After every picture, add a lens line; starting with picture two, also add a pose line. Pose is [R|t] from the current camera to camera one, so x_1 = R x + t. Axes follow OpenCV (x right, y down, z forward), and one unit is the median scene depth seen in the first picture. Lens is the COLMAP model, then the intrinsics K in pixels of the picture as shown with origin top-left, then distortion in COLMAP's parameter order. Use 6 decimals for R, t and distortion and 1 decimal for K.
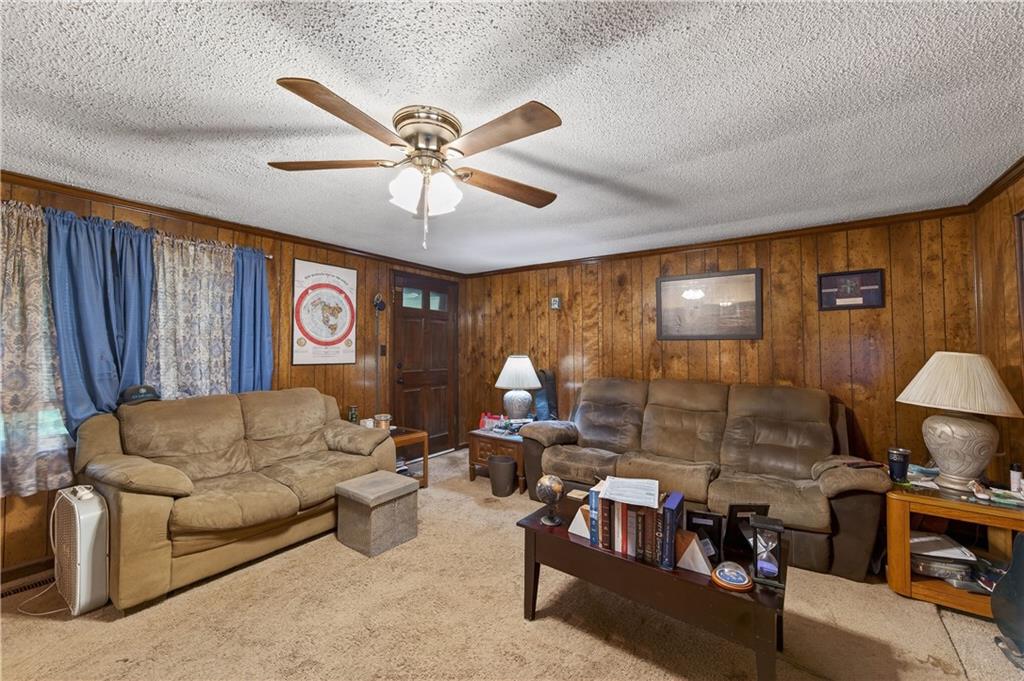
lens RADIAL K [[398.2, 0, 513.5], [0, 398.2, 342.7], [0, 0, 1]] dist [-0.012788, 0.000191]
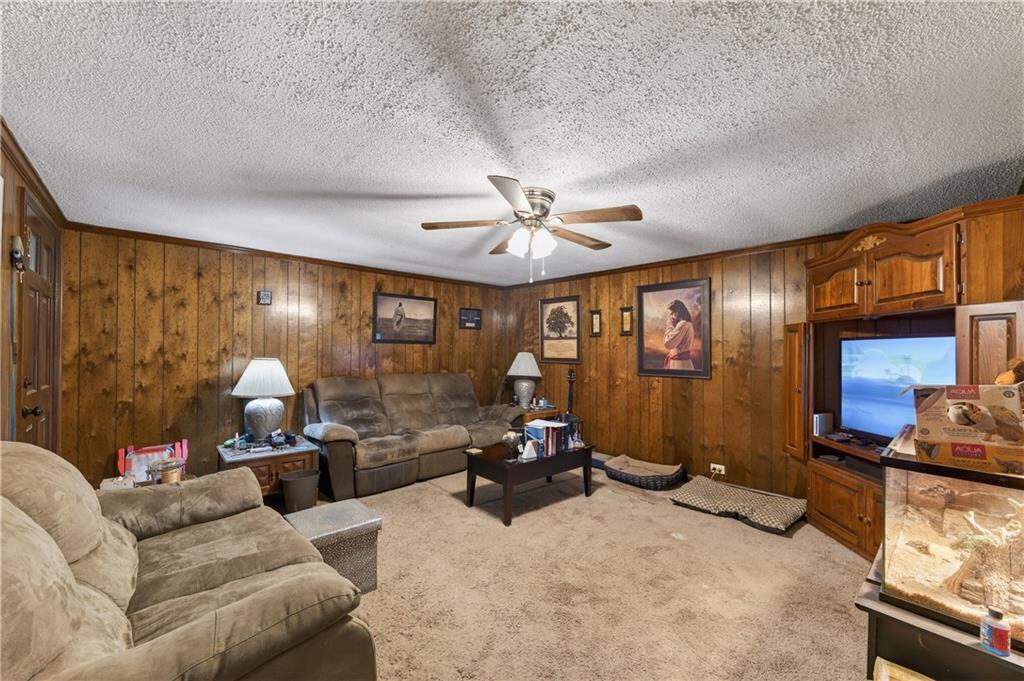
lens RADIAL K [[398.2, 0, 505.9], [0, 398.2, 344.8], [0, 0, 1]] dist [-0.012788, 0.000191]
pose [[0.220426, 0.011376, 0.975337, -0.731088], [-0.022666, 0.999722, -0.006538, -0.002048], [-0.975140, -0.020666, 0.220622, 0.331432]]
